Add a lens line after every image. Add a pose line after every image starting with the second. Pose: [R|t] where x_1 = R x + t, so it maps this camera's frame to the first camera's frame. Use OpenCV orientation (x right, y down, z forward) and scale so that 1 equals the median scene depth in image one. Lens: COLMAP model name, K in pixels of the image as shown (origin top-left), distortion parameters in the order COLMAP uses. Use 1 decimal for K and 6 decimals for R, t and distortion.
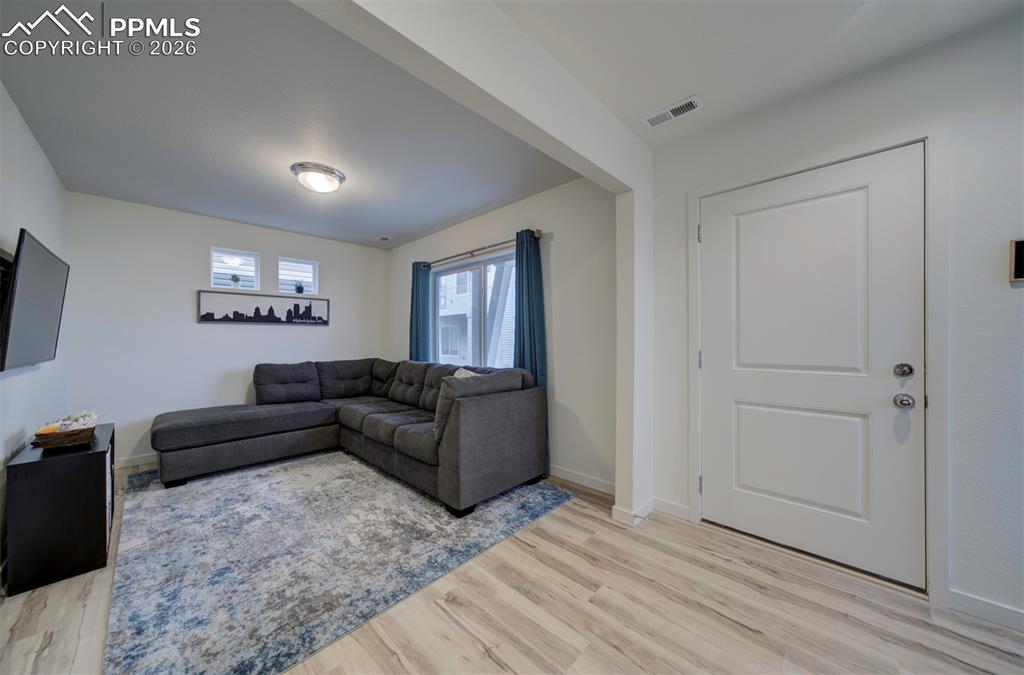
lens RADIAL K [[347.0, 0, 511.1], [0, 347.0, 338.0], [0, 0, 1]] dist [-0.023138, 0.007154]
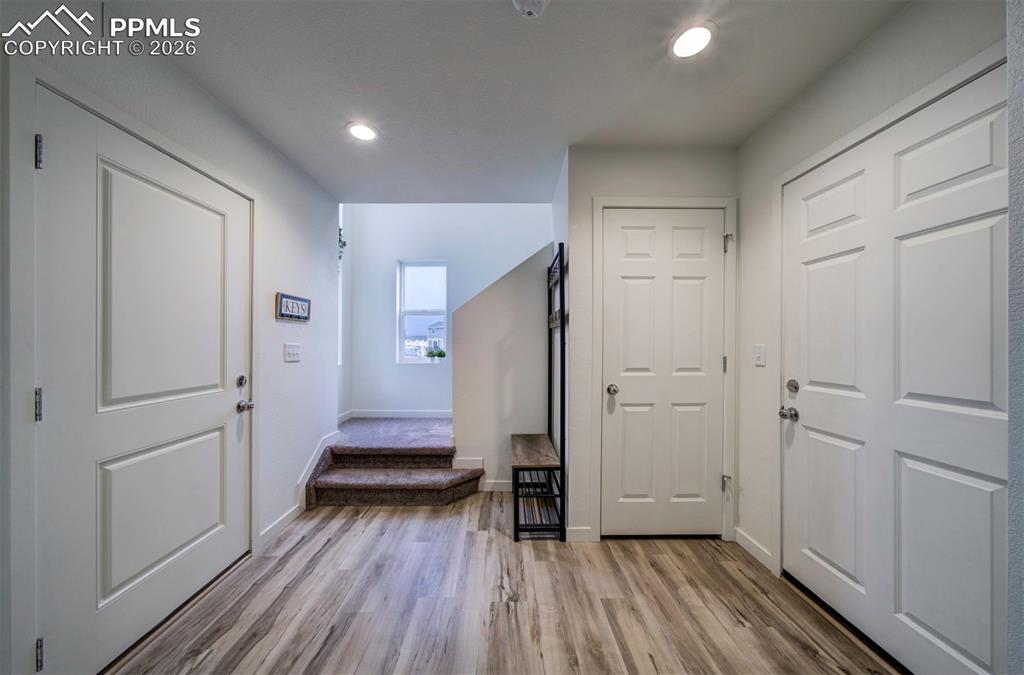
lens RADIAL K [[342.7, 0, 504.1], [0, 342.7, 339.0], [0, 0, 1]] dist [0.001243, 0.000122]
pose [[-0.691810, 0.011971, 0.721981, -0.263898], [0.003678, 0.999908, -0.013055, -0.024679], [-0.722071, -0.006377, -0.691790, 0.797185]]
